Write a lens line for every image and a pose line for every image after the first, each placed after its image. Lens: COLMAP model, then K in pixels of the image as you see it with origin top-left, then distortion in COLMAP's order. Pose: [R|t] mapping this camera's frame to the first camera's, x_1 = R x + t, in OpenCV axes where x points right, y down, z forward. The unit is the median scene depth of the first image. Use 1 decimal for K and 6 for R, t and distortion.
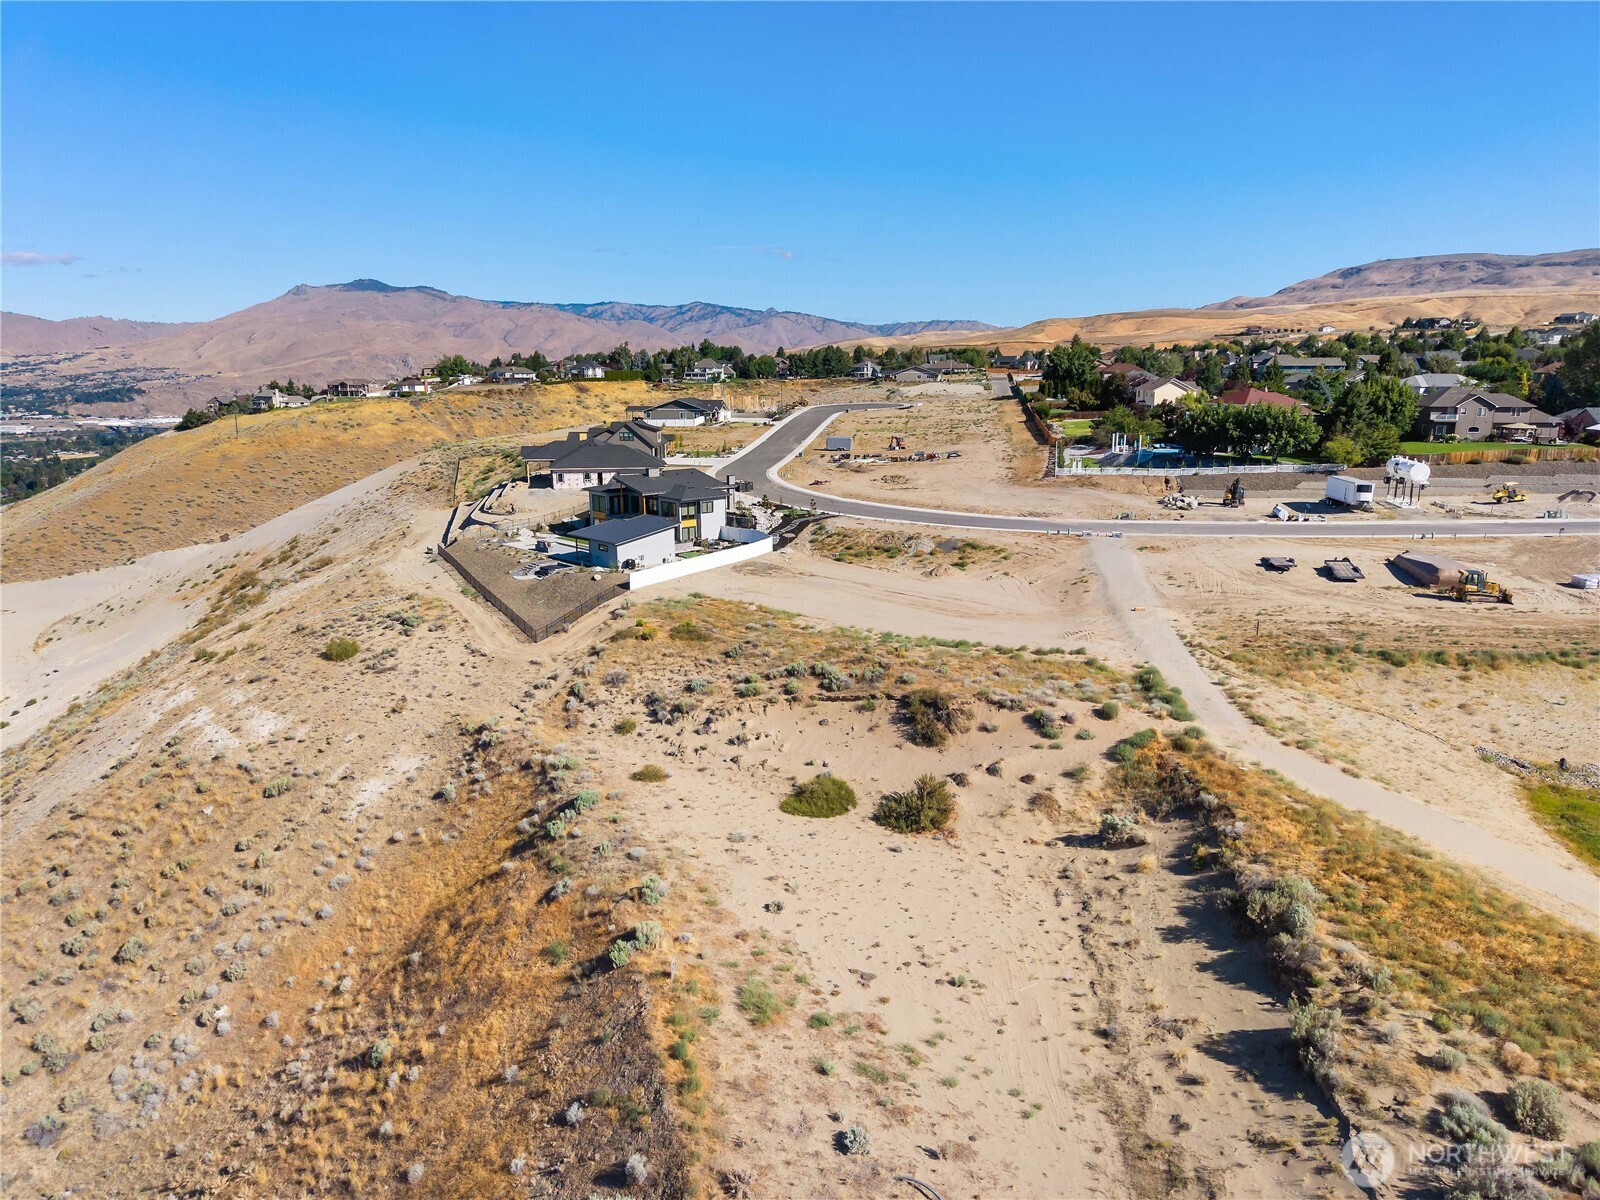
lens RADIAL K [[1069.0, 0, 798.9], [0, 1069.0, 605.6], [0, 0, 1]] dist [0.040964, -0.036976]
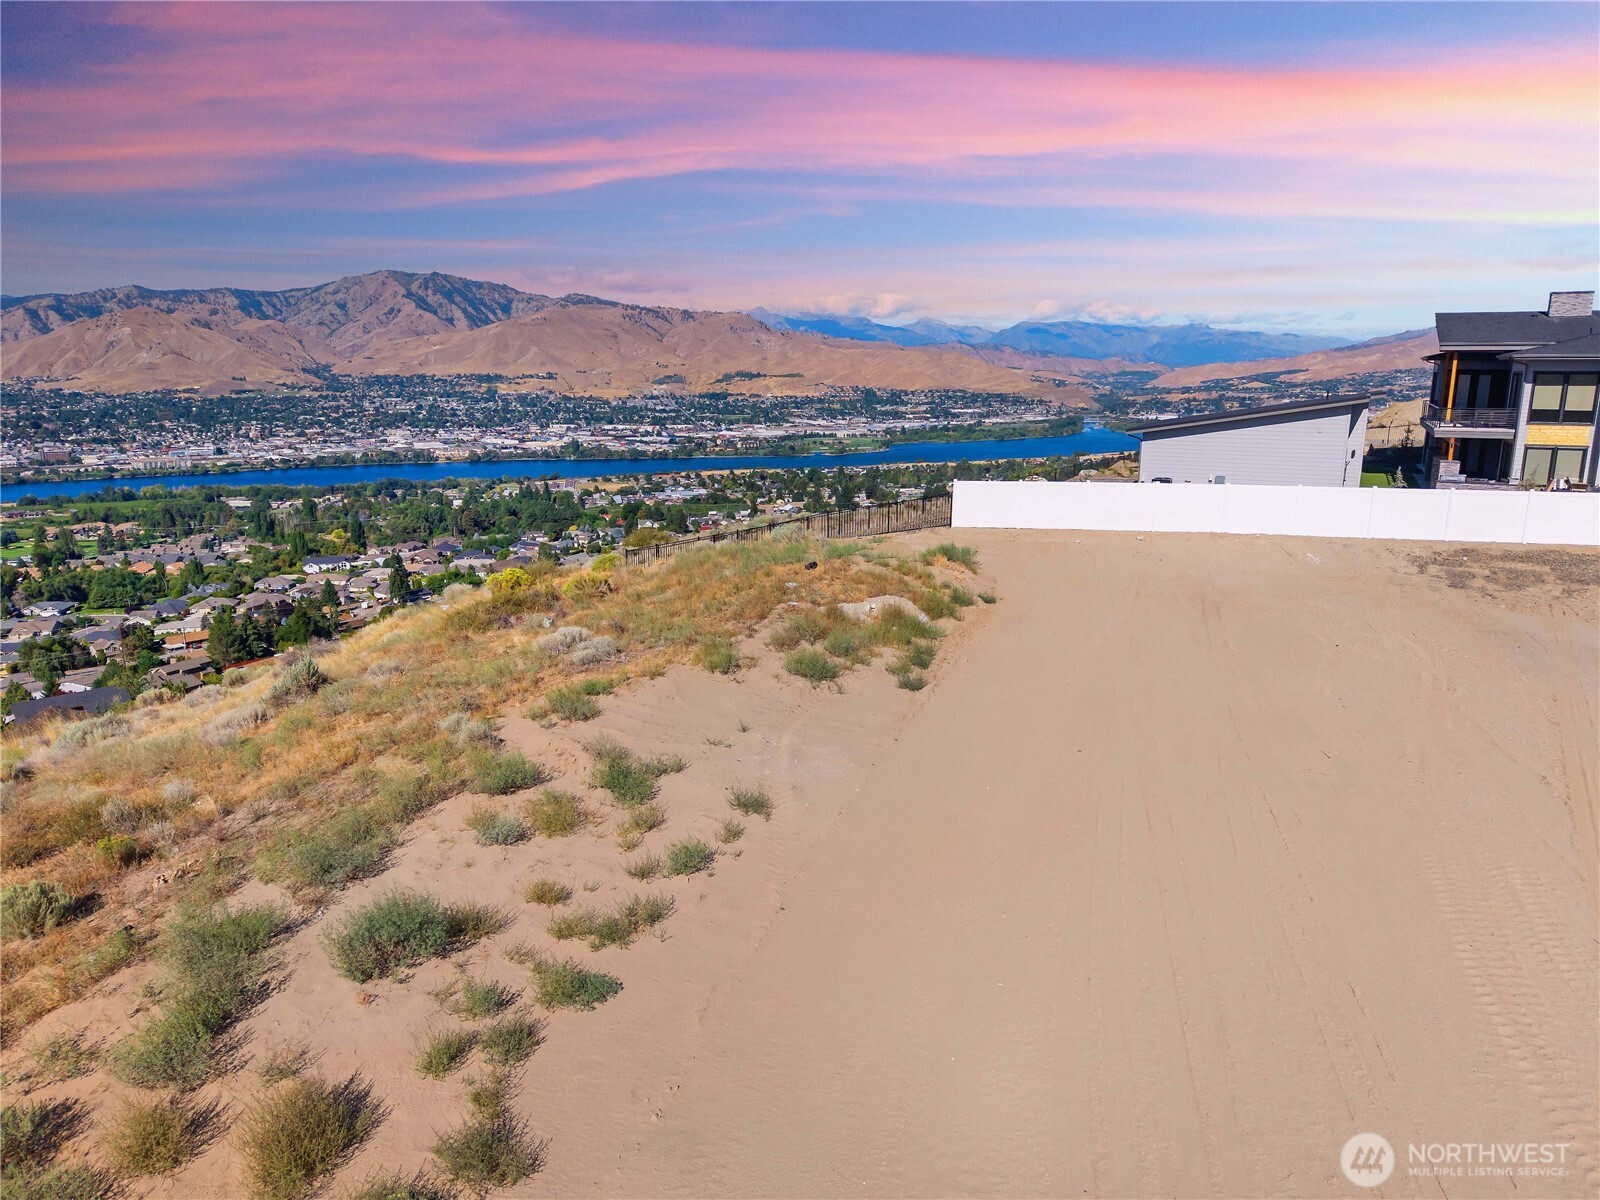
lens RADIAL K [[1069.0, 0, 798.9], [0, 1069.0, 605.6], [0, 0, 1]] dist [0.040964, -0.036976]
pose [[0.333171, 0.208512, -0.919522, 0.111553], [-0.213508, 0.966592, 0.141825, -0.018400], [0.918374, 0.149073, 0.366559, 0.532633]]
